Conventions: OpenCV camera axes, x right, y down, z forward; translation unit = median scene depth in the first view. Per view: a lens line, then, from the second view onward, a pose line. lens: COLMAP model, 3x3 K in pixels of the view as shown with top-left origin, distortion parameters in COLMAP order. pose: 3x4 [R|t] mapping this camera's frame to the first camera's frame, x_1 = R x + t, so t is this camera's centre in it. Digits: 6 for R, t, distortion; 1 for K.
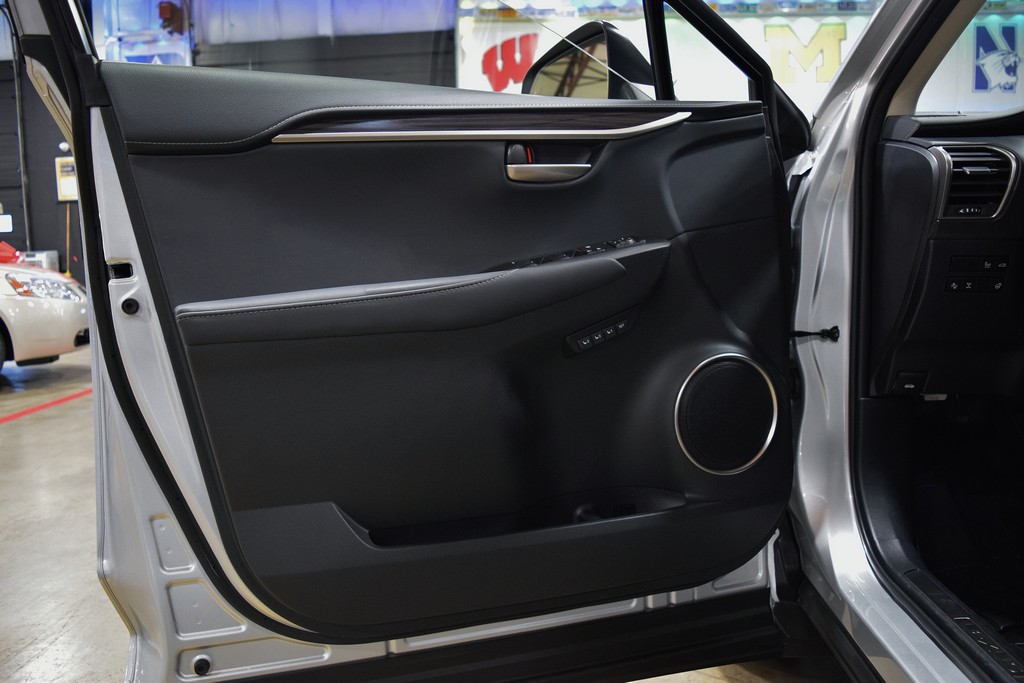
lens RADIAL K [[799.5, 0, 532.5], [0, 799.5, 336.9], [0, 0, 1]] dist [-0.092945, 0.018799]
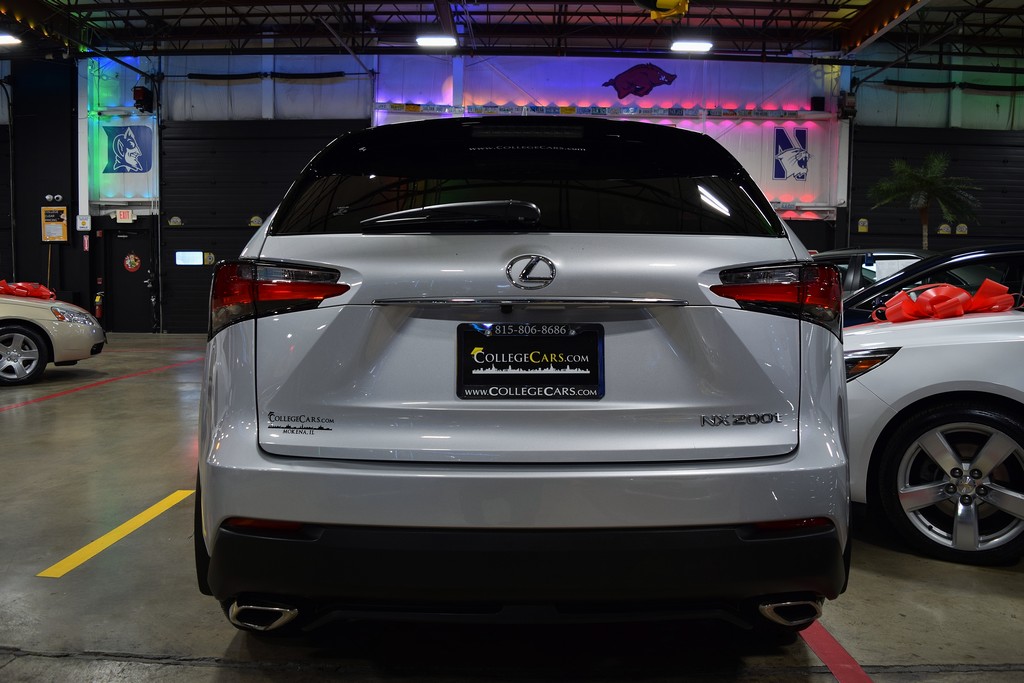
lens RADIAL K [[799.5, 0, 531.5], [0, 799.5, 340.0], [0, 0, 1]] dist [-0.092945, 0.018799]
pose [[0.997378, 0.023150, 0.068566, 0.080477], [-0.020387, 0.998962, -0.040723, 0.013202], [-0.069438, 0.039218, 0.996815, -0.275844]]
